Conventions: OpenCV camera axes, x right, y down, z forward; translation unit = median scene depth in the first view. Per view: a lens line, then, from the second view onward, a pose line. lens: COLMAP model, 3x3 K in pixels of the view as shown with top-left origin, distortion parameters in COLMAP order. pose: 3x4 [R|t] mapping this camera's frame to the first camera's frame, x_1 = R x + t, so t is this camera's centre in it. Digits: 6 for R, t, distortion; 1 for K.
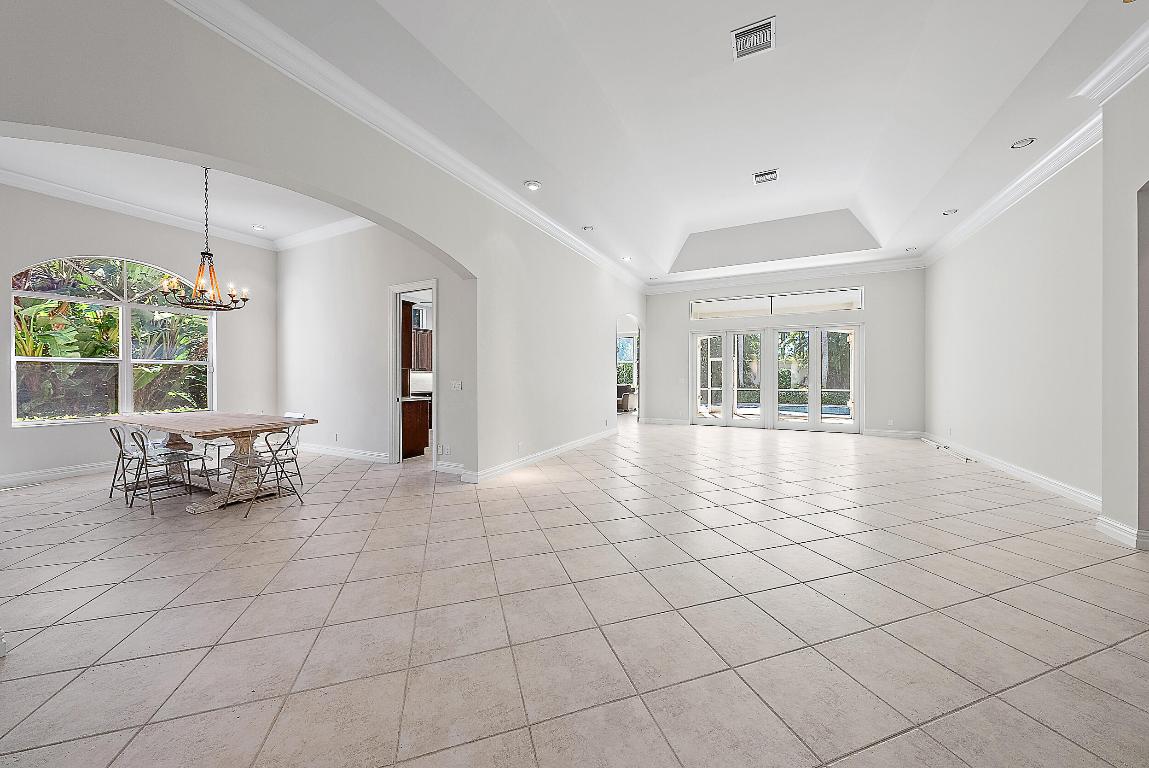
lens RADIAL K [[400.8, 0, 581.9], [0, 400.8, 382.7], [0, 0, 1]] dist [0.028379, 0.000053]
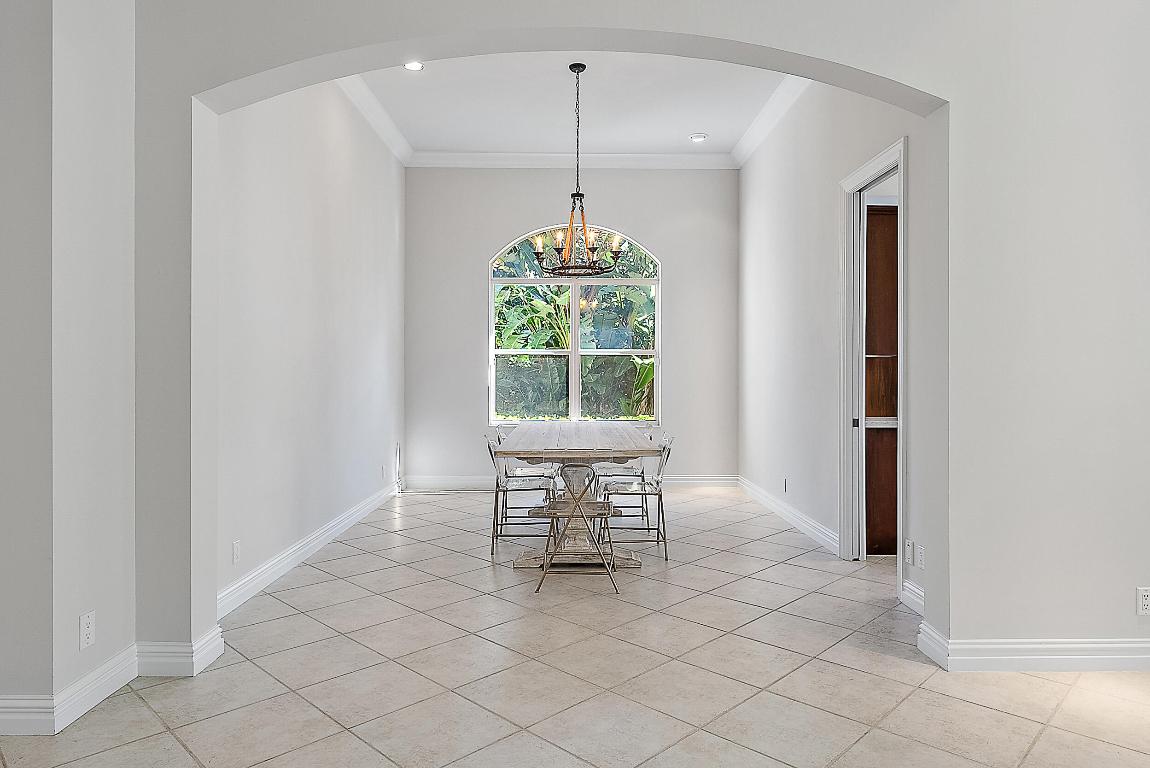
lens RADIAL K [[741.4, 0, 575.0], [0, 741.4, 349.4], [0, 0, 1]] dist [-0.000432, -0.001324]
pose [[0.458276, -0.025078, -0.888456, 0.113275], [-0.017081, 0.999169, -0.037013, -0.002758], [0.888646, 0.032138, 0.457466, 0.250494]]
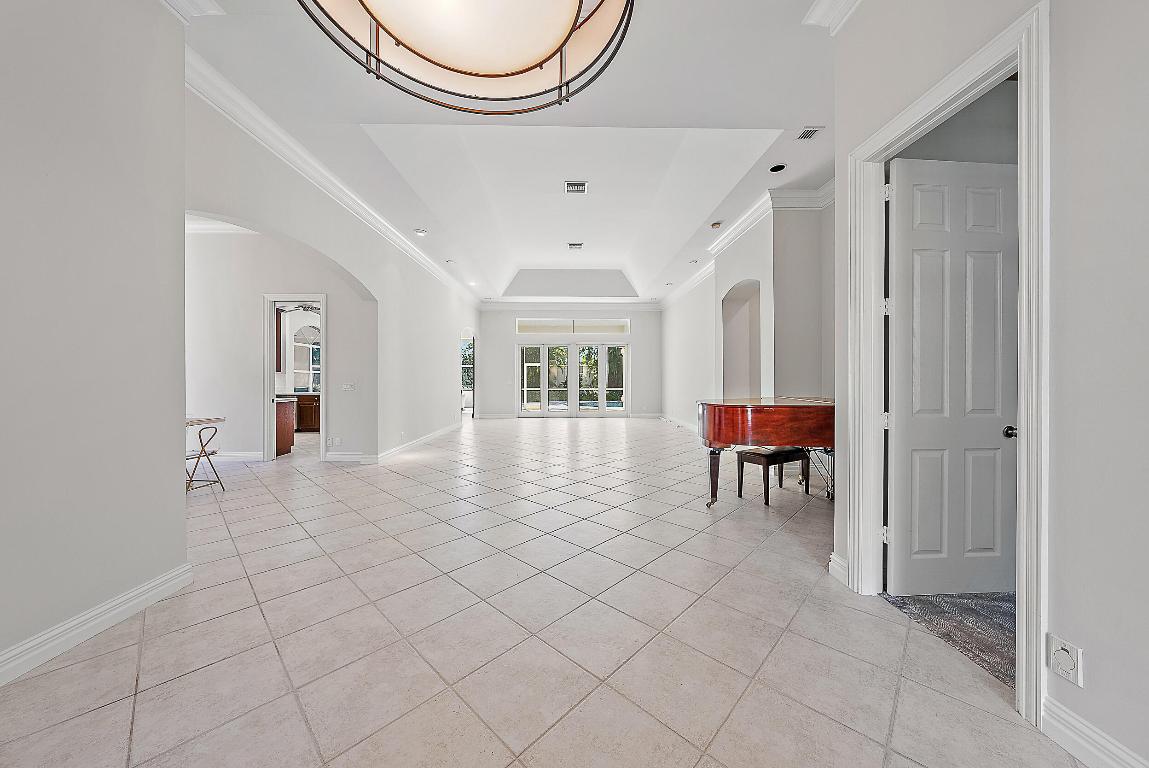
lens RADIAL K [[400.8, 0, 581.9], [0, 400.8, 382.7], [0, 0, 1]] dist [0.028379, 0.000053]
pose [[0.884219, 0.002202, 0.467068, -0.180031], [0.000446, 0.999984, -0.005560, 0.001496], [-0.467073, 0.005124, 0.884204, -0.261377]]
